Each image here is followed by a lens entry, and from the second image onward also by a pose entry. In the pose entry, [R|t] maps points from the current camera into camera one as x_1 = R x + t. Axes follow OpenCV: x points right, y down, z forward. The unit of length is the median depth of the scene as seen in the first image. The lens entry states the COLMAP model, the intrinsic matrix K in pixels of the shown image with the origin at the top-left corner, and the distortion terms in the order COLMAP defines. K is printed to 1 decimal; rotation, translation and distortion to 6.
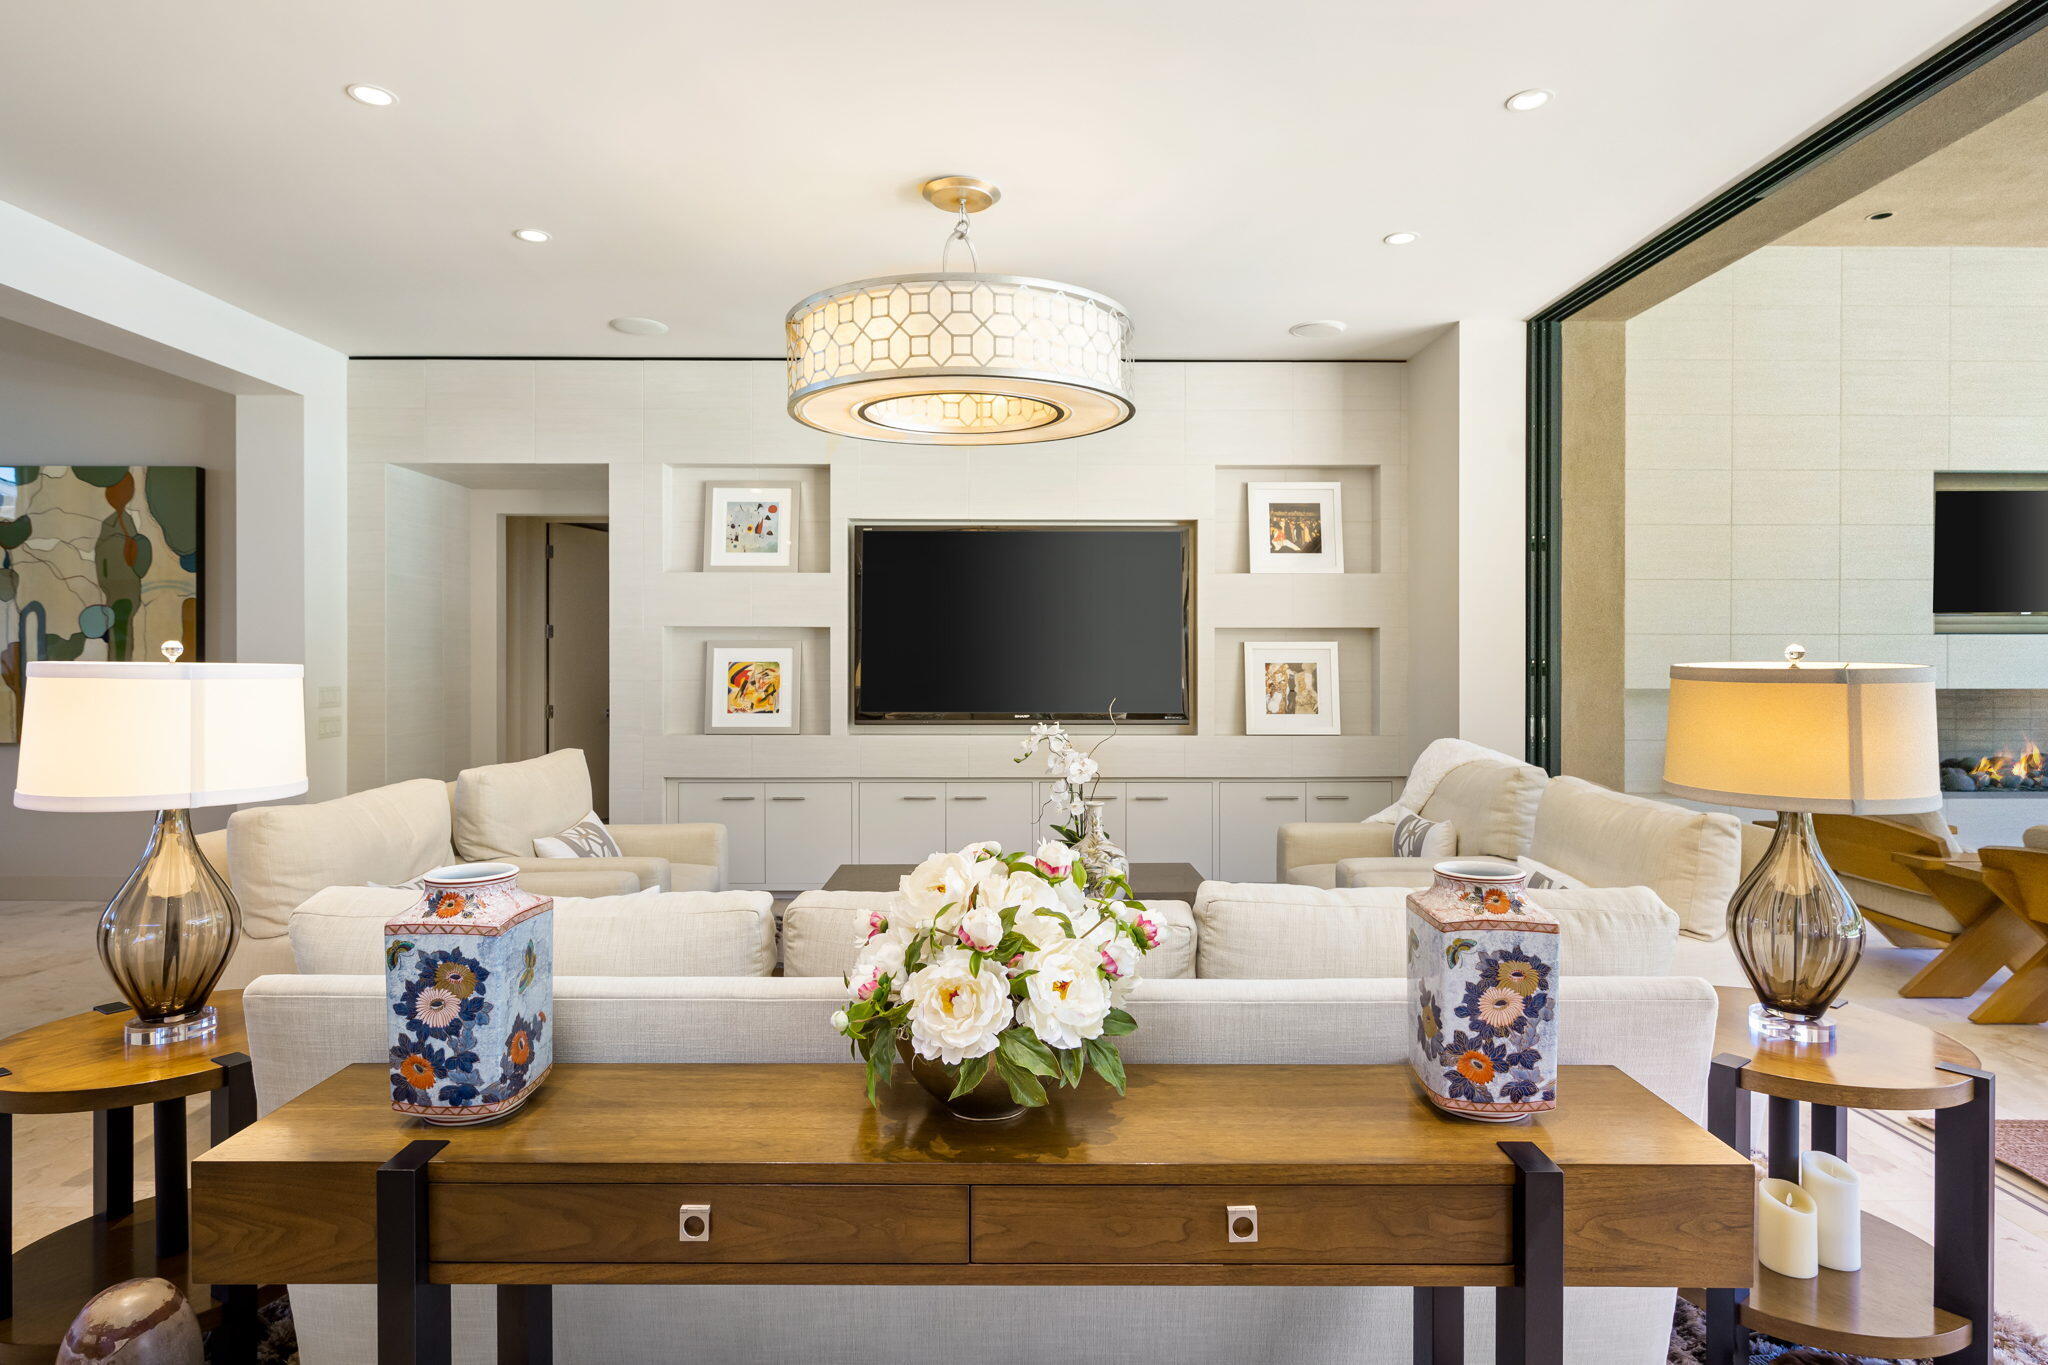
lens RADIAL K [[1115.5, 0, 1023.7], [0, 1115.5, 662.8], [0, 0, 1]] dist [0.002779, -0.000238]
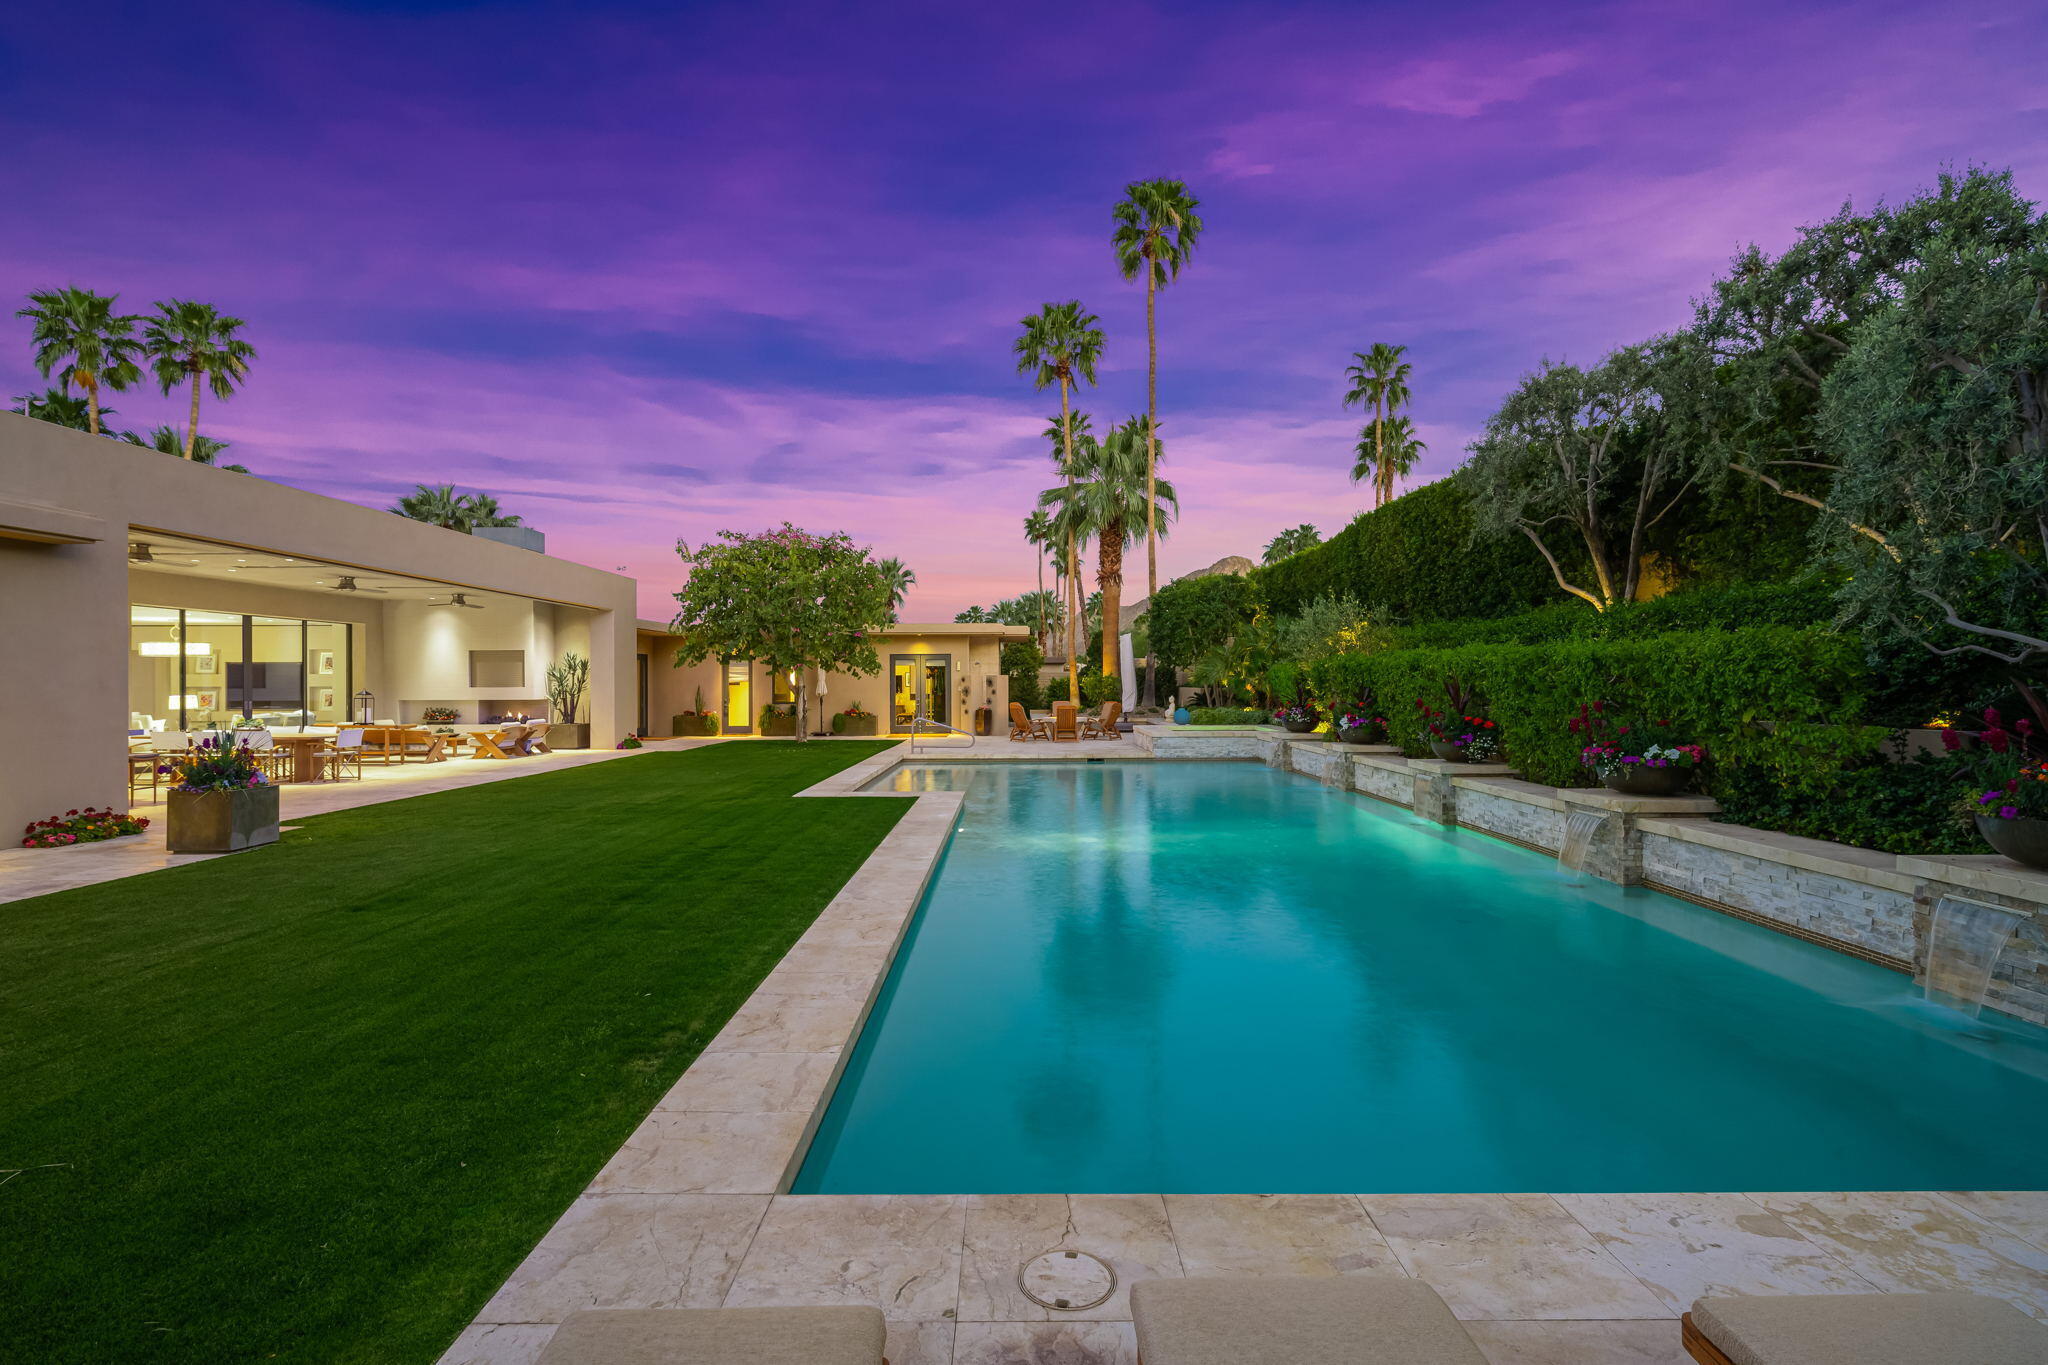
lens RADIAL K [[954.9, 0, 1036.6], [0, 954.9, 687.3], [0, 0, 1]] dist [-0.001431, 0.001907]
pose [[0.999987, -0.005021, -0.001163, 3.026022], [0.005027, 0.999975, 0.004912, -0.032203], [0.001138, -0.004918, 0.999987, -2.734732]]
